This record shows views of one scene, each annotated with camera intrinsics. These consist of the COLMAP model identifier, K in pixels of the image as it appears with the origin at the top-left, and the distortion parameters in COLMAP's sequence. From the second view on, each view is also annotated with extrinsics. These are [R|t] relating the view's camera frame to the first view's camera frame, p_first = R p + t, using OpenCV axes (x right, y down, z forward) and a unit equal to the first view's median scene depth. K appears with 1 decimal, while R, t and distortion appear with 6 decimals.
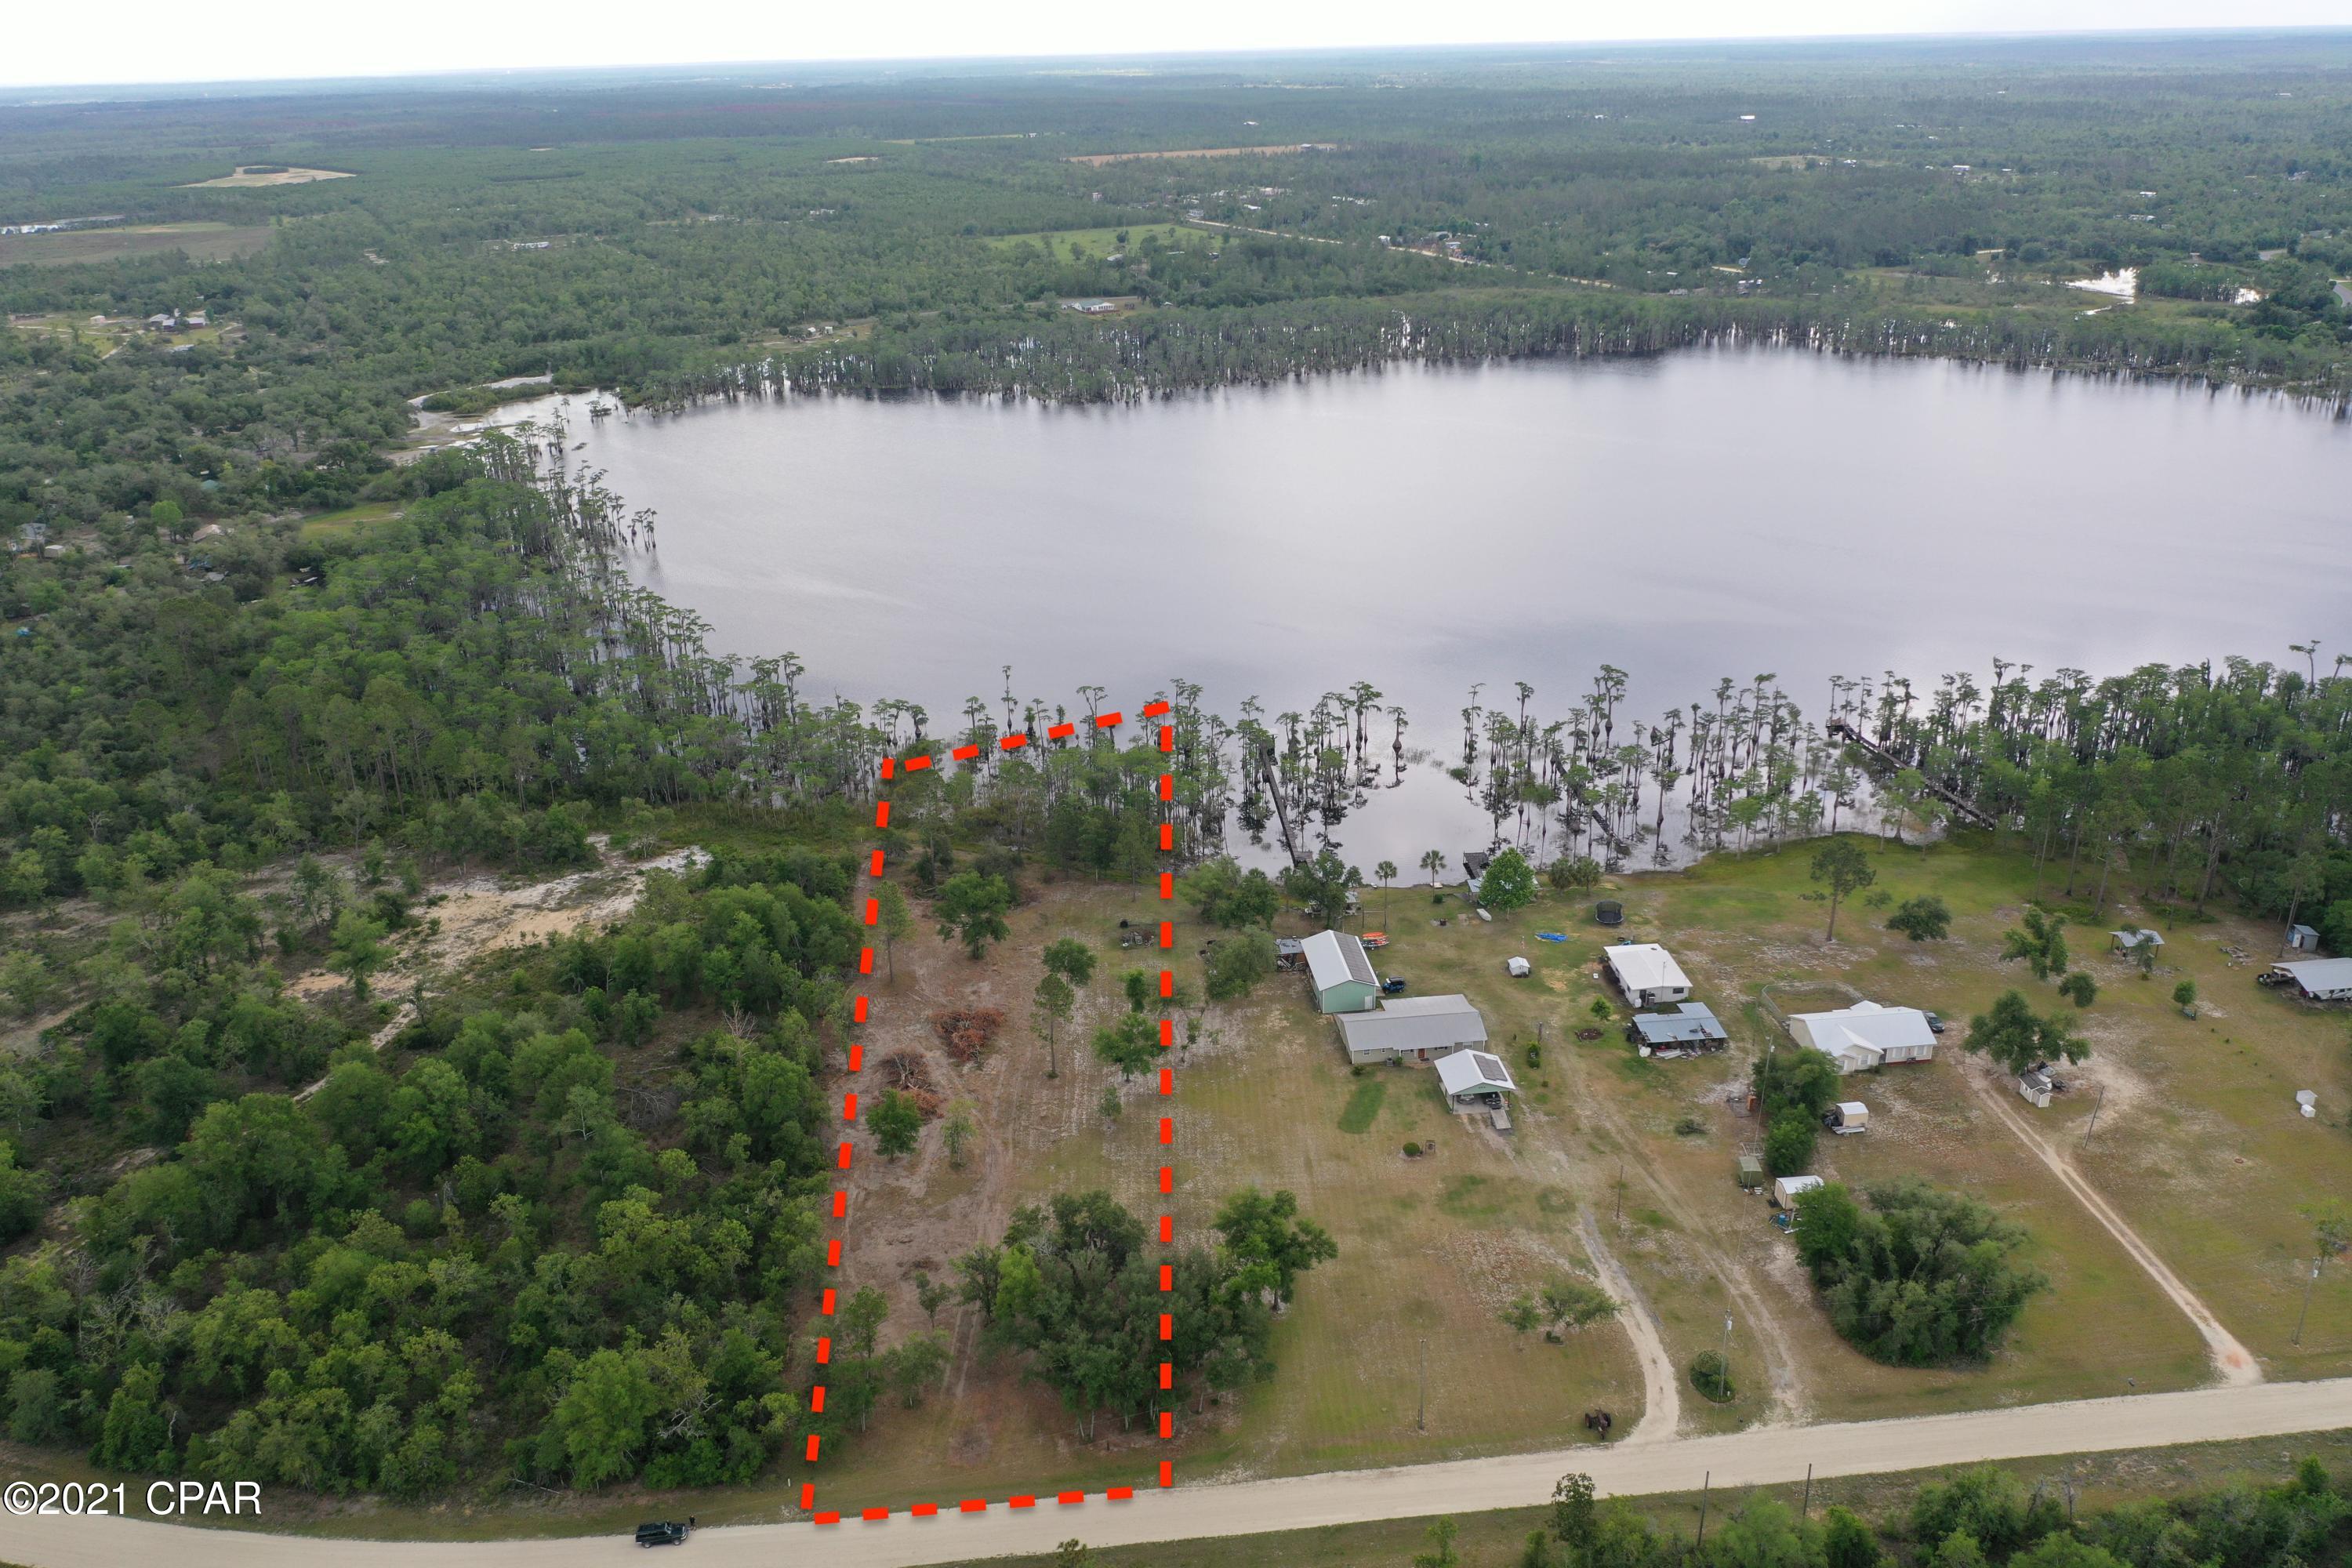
lens RADIAL K [[1850.1, 0, 1176.0], [0, 1850.1, 784.0], [0, 0, 1]] dist [-0.003268, -0.006252]
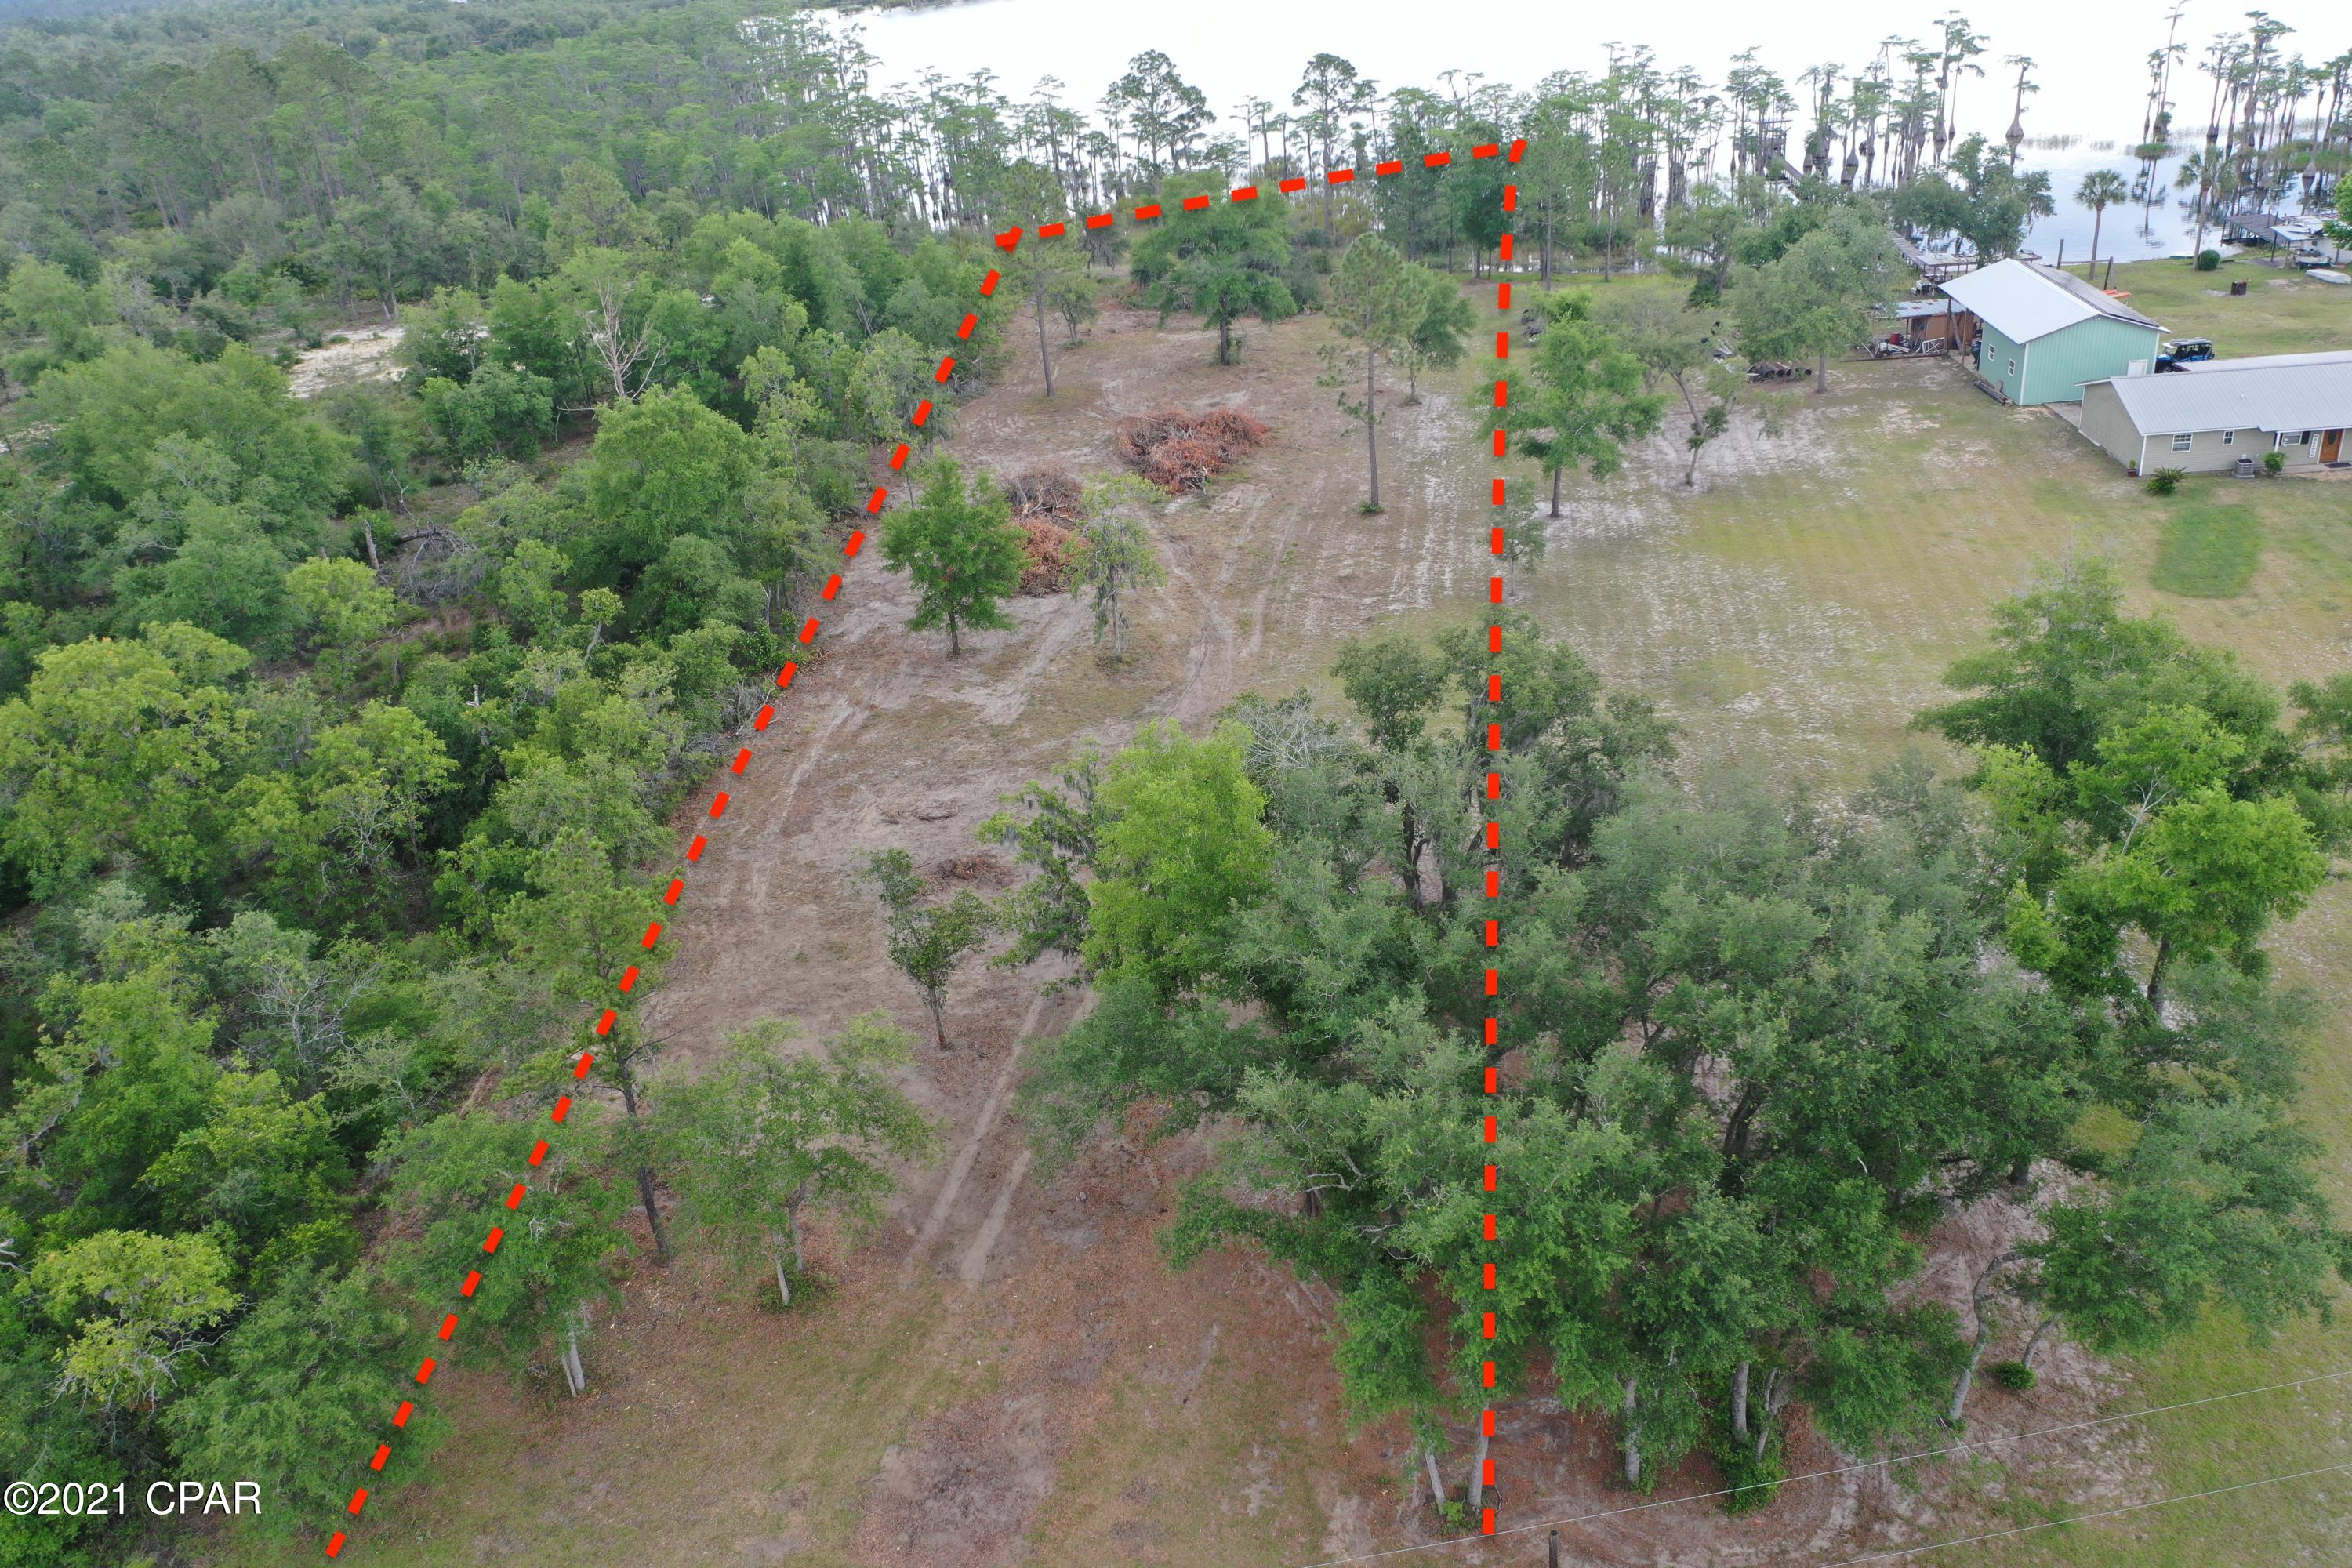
lens RADIAL K [[1850.1, 0, 1176.0], [0, 1850.1, 784.0], [0, 0, 1]] dist [-0.003268, -0.006252]
pose [[0.981785, 0.016677, -0.189260, -0.035344], [0.001298, 0.995528, 0.094458, 0.213179], [0.189989, -0.092983, 0.977373, 0.681652]]
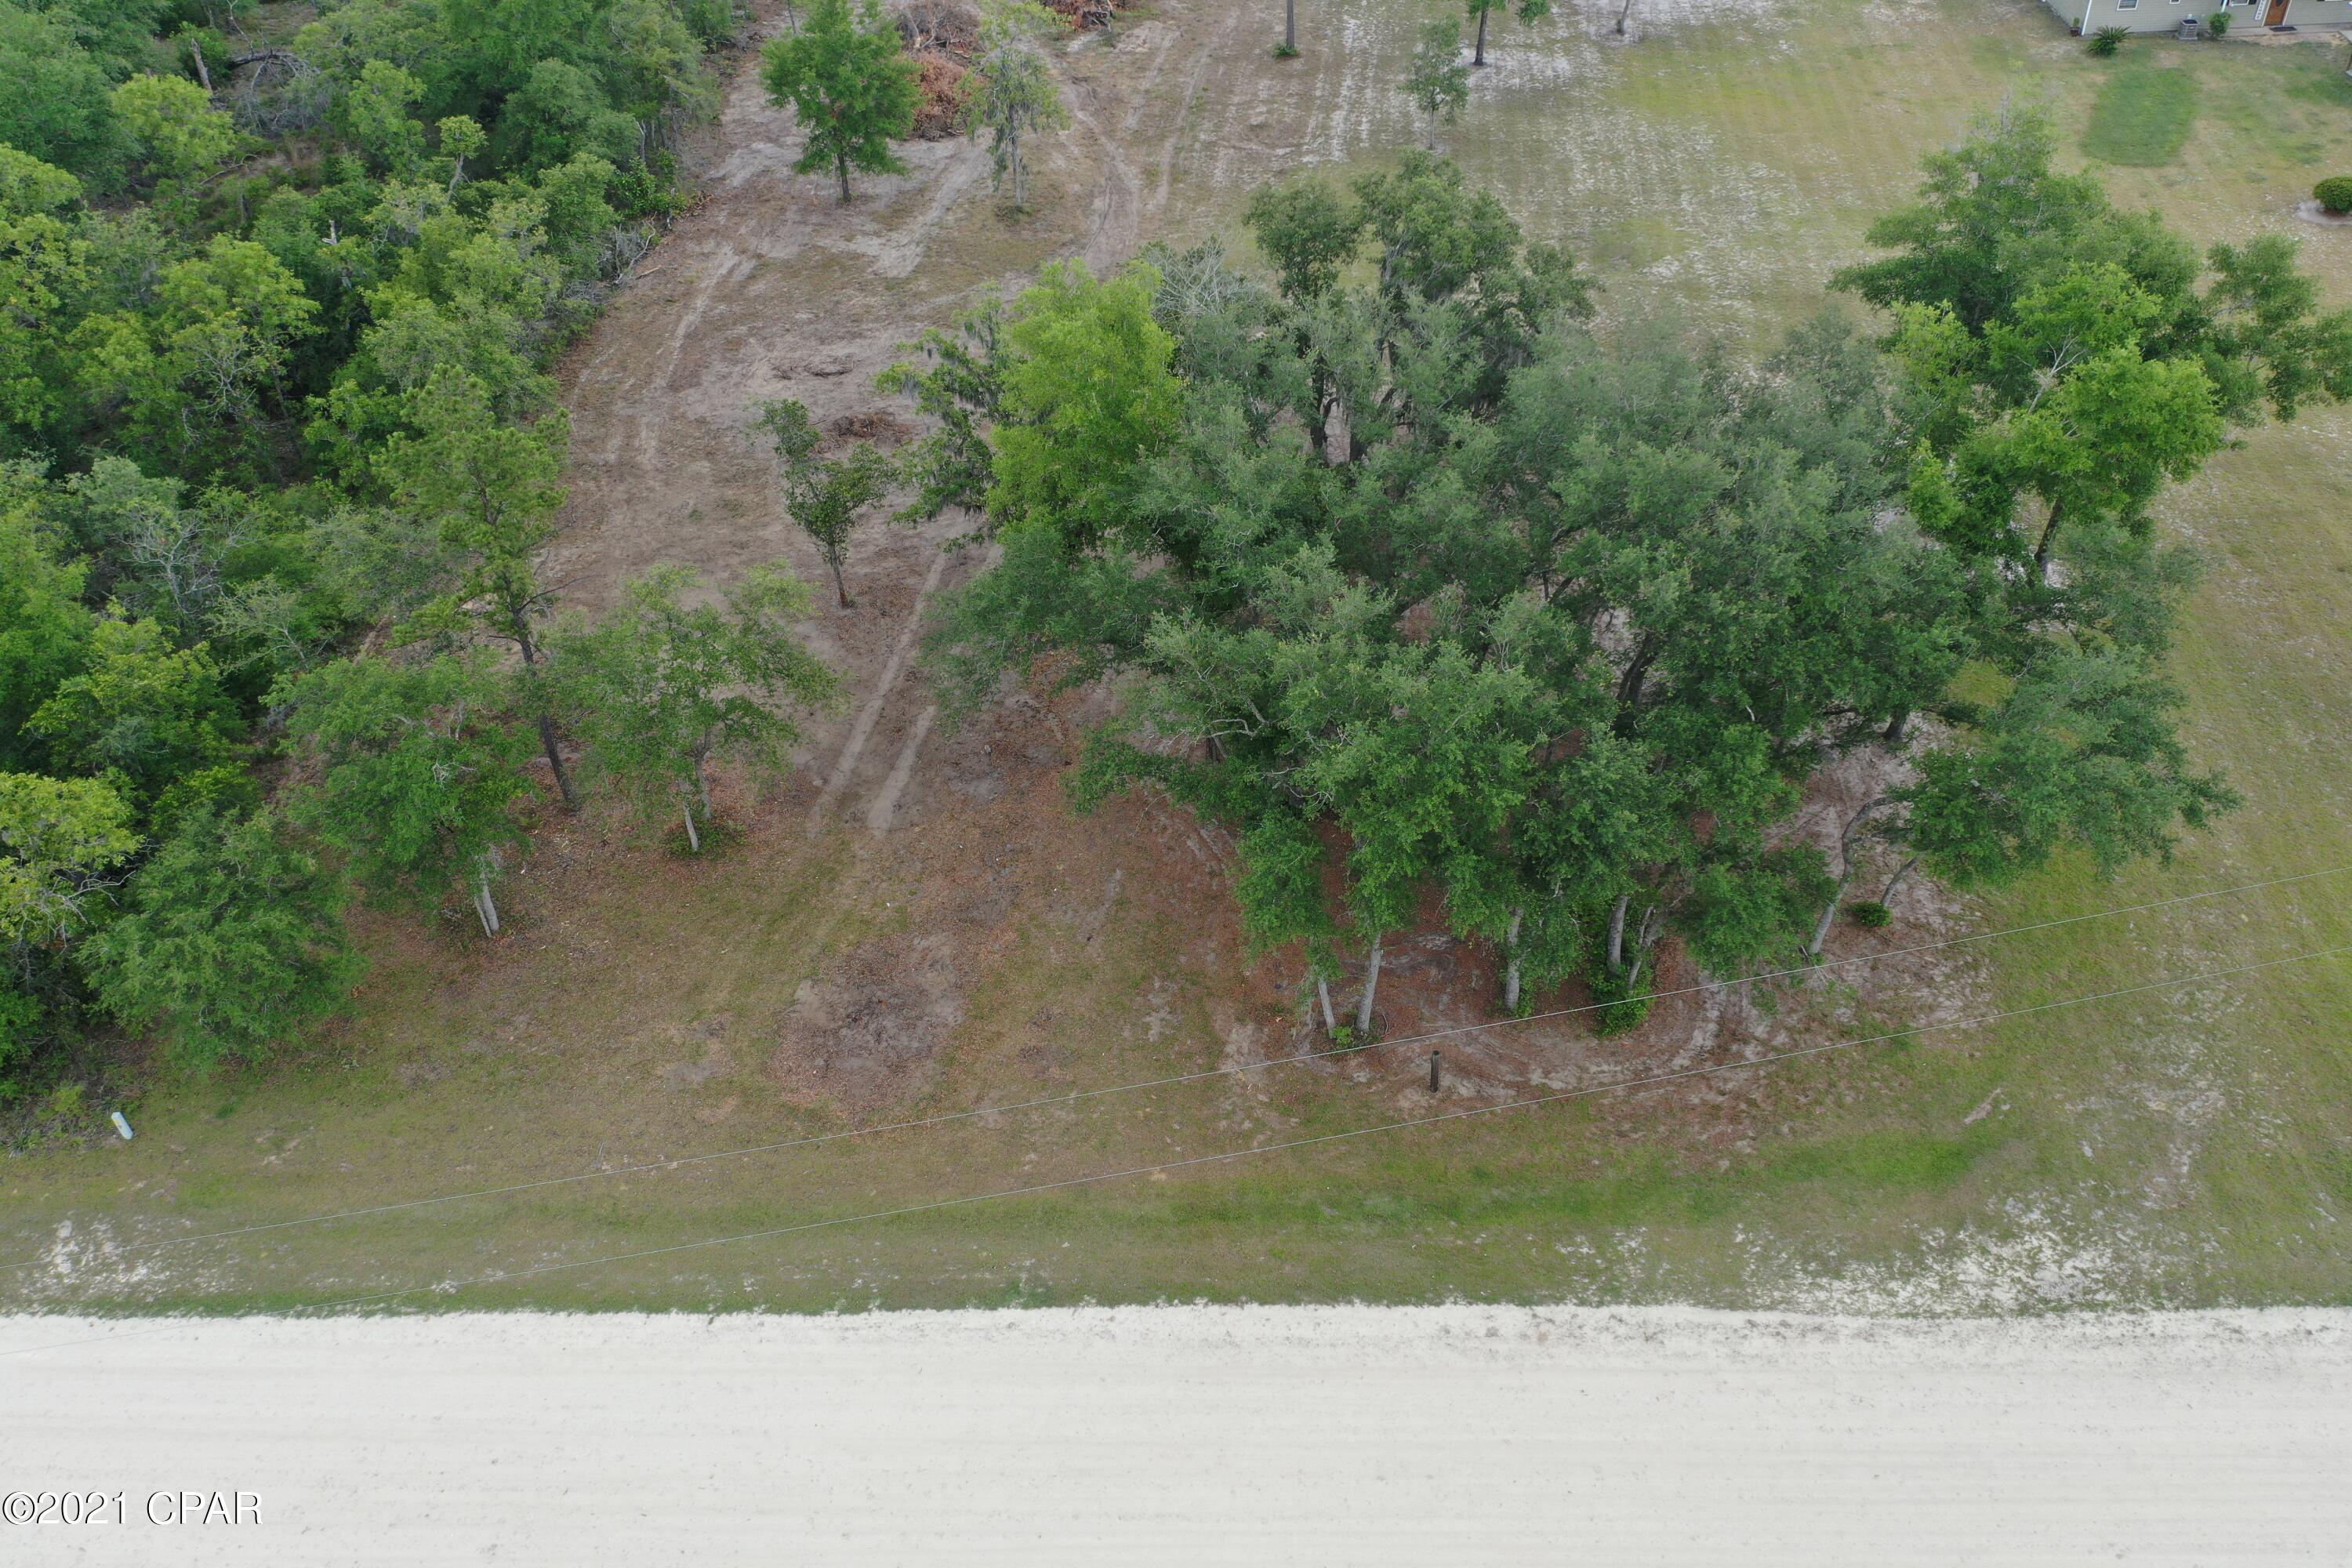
lens RADIAL K [[1850.1, 0, 1176.0], [0, 1850.1, 784.0], [0, 0, 1]] dist [-0.003268, -0.006252]
pose [[0.990150, 0.061456, -0.125798, -0.036433], [-0.019311, 0.949871, 0.312045, 0.217282], [0.138669, -0.306543, 0.941702, 0.682026]]
